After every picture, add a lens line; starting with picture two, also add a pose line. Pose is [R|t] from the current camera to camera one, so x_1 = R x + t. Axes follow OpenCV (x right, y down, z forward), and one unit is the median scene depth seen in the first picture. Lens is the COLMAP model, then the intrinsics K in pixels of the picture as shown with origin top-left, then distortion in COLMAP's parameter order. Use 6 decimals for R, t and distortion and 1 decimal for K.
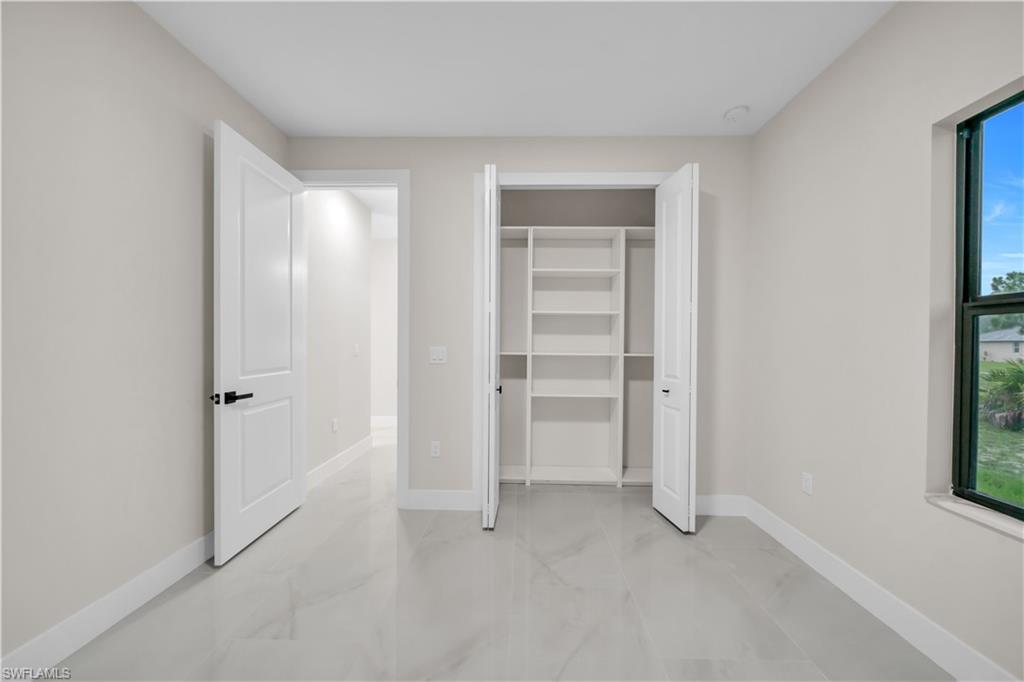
lens RADIAL K [[370.2, 0, 514.4], [0, 370.2, 347.6], [0, 0, 1]] dist [0.119437, -0.000108]
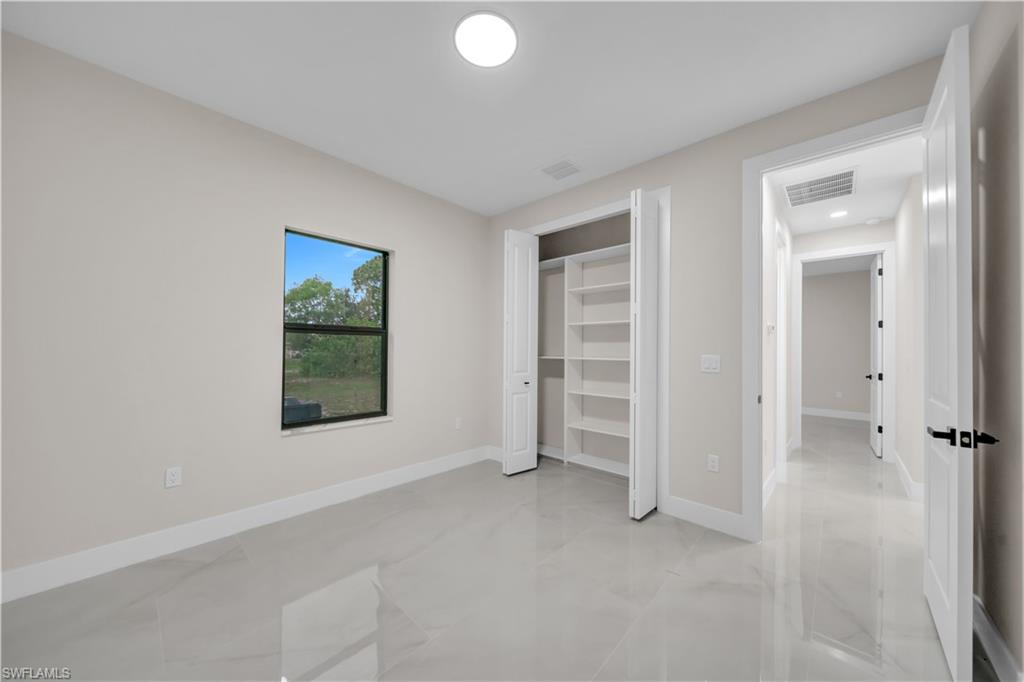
lens RADIAL K [[353.6, 0, 514.0], [0, 353.6, 347.5], [0, 0, 1]] dist [-0.002071, -0.000612]
pose [[0.739412, -0.017628, -0.673023, 0.705759], [0.001655, 0.999702, -0.024366, 0.009268], [0.673252, 0.016903, 0.739220, 0.013319]]
